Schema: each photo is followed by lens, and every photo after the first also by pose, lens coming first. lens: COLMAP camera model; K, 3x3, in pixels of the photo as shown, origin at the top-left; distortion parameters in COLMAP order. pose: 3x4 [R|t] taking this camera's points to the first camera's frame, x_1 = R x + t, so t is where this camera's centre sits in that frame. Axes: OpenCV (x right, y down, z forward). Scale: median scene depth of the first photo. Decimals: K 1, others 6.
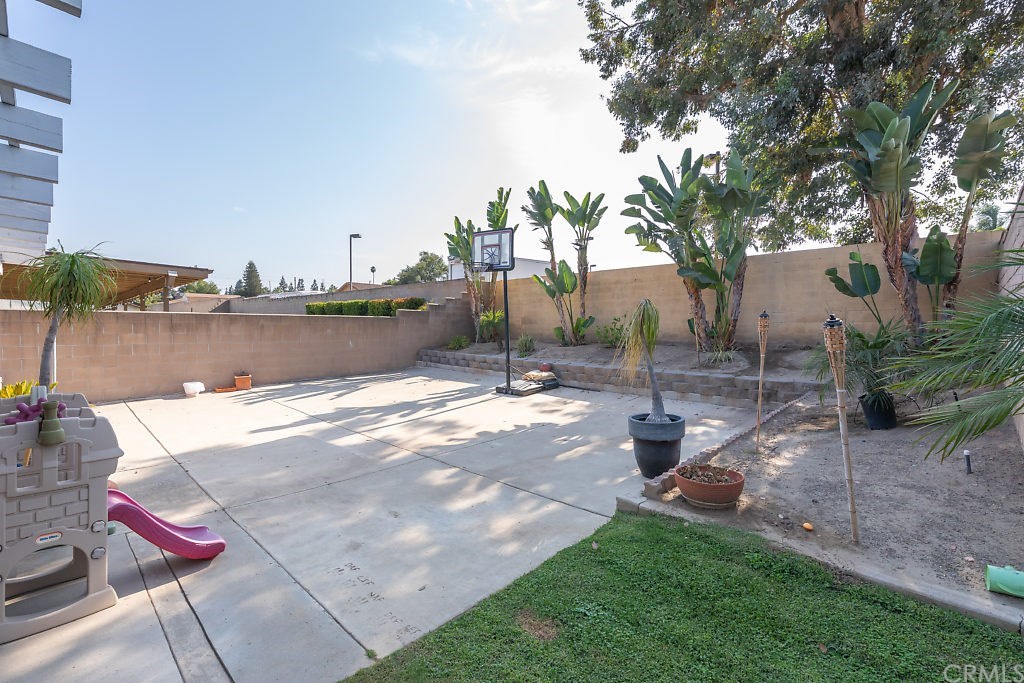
lens RADIAL K [[477.0, 0, 507.4], [0, 477.0, 343.0], [0, 0, 1]] dist [0.001748, 0.000736]
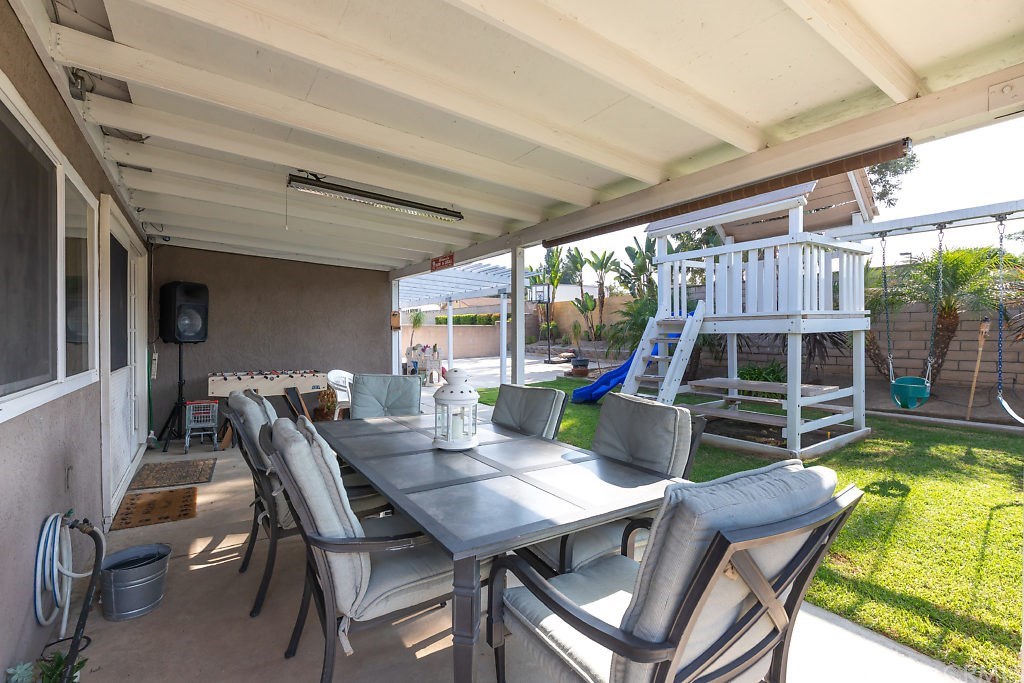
lens RADIAL K [[477.0, 0, 507.4], [0, 477.0, 343.0], [0, 0, 1]] dist [0.001748, 0.000736]
pose [[0.980795, -0.003891, -0.195004, 0.165308], [0.001640, 0.999930, -0.011705, 0.032316], [0.195036, 0.011161, 0.980733, -0.760888]]
